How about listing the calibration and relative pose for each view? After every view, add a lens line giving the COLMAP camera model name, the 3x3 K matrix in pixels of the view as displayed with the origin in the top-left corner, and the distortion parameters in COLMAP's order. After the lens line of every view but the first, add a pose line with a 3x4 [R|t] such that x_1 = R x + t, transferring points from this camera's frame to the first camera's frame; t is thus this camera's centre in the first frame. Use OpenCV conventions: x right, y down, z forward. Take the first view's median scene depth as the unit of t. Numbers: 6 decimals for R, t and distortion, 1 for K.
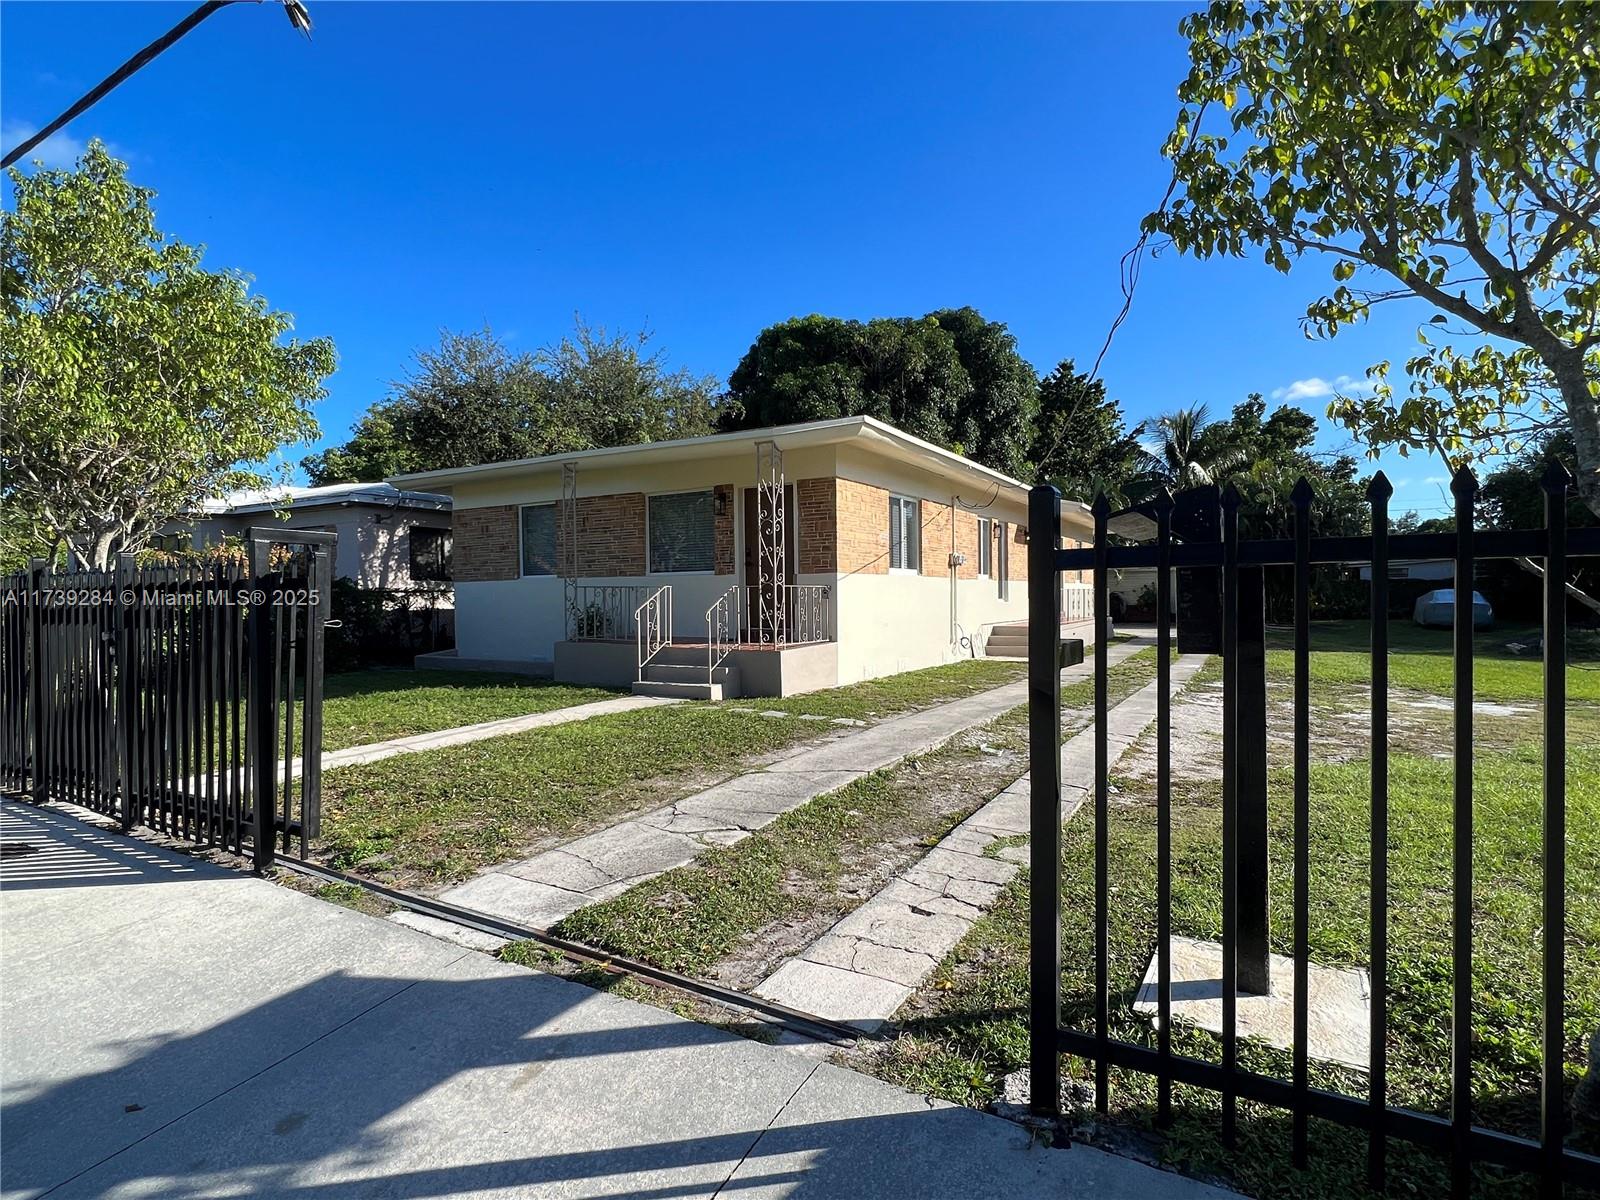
lens RADIAL K [[812.3, 0, 788.7], [0, 812.3, 598.4], [0, 0, 1]] dist [0.023630, 0.000000]
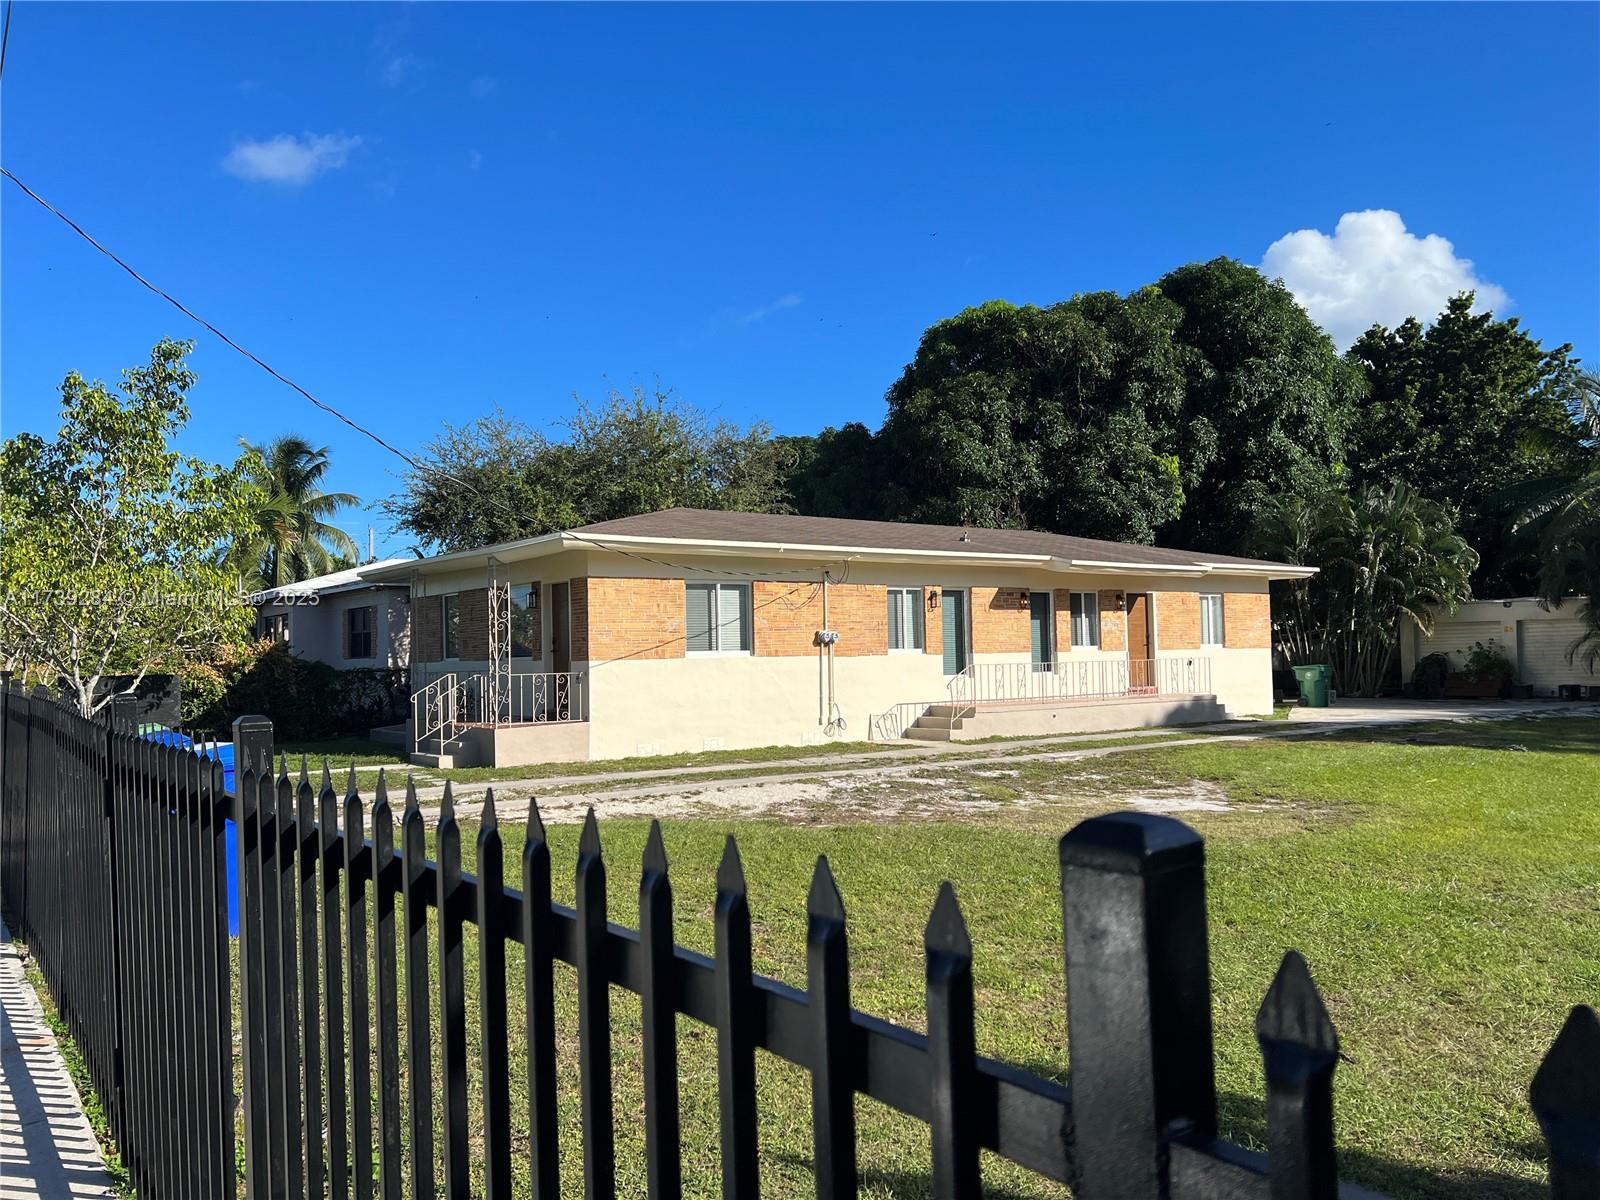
lens RADIAL K [[1201.7, 0, 798.8], [0, 1201.7, 610.4], [0, 0, 1]] dist [0.101371, -0.147087]
pose [[0.919405, -0.021458, -0.392727, 0.743458], [0.008864, 0.999388, -0.033853, -0.031756], [0.393213, 0.027643, 0.919032, -0.326729]]
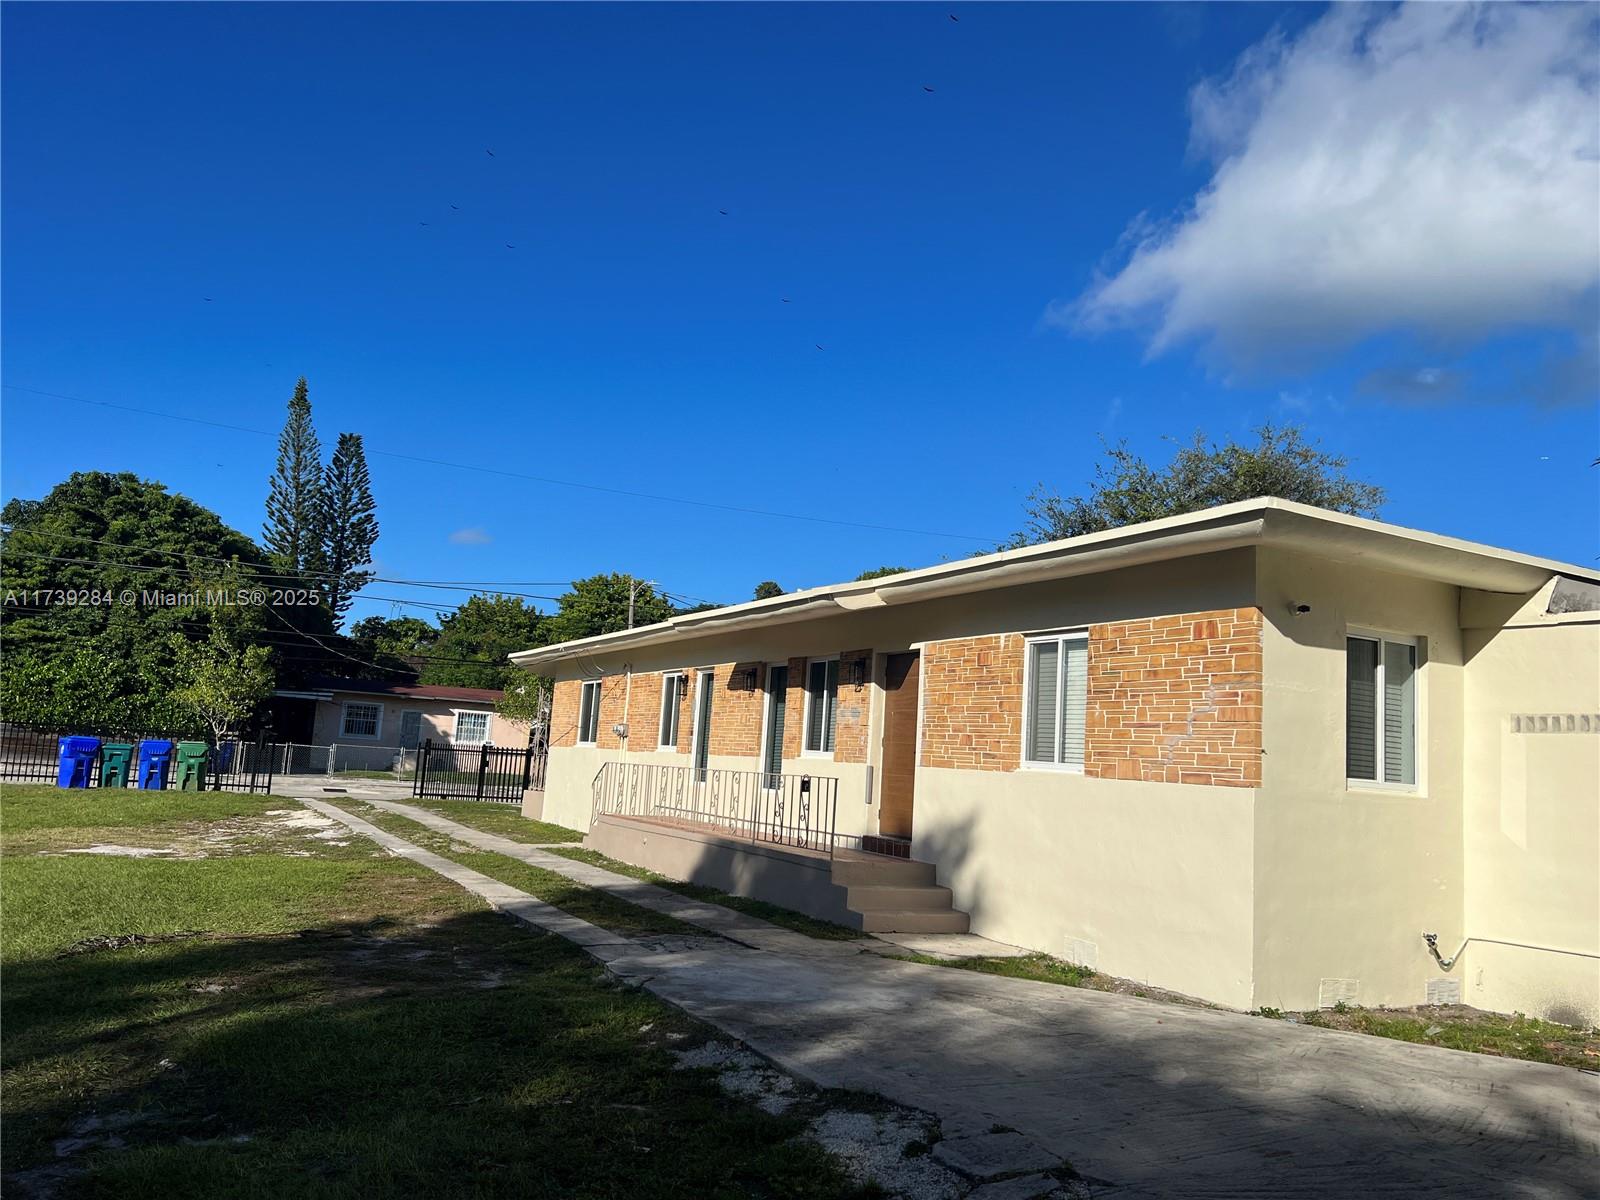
lens RADIAL K [[1201.7, 0, 798.8], [0, 1201.7, 610.4], [0, 0, 1]] dist [0.101371, -0.147087]
pose [[-0.521394, -0.126600, -0.843872, 1.289292], [-0.056814, 0.991889, -0.113703, -0.036548], [0.851423, -0.011340, -0.524358, 1.901767]]
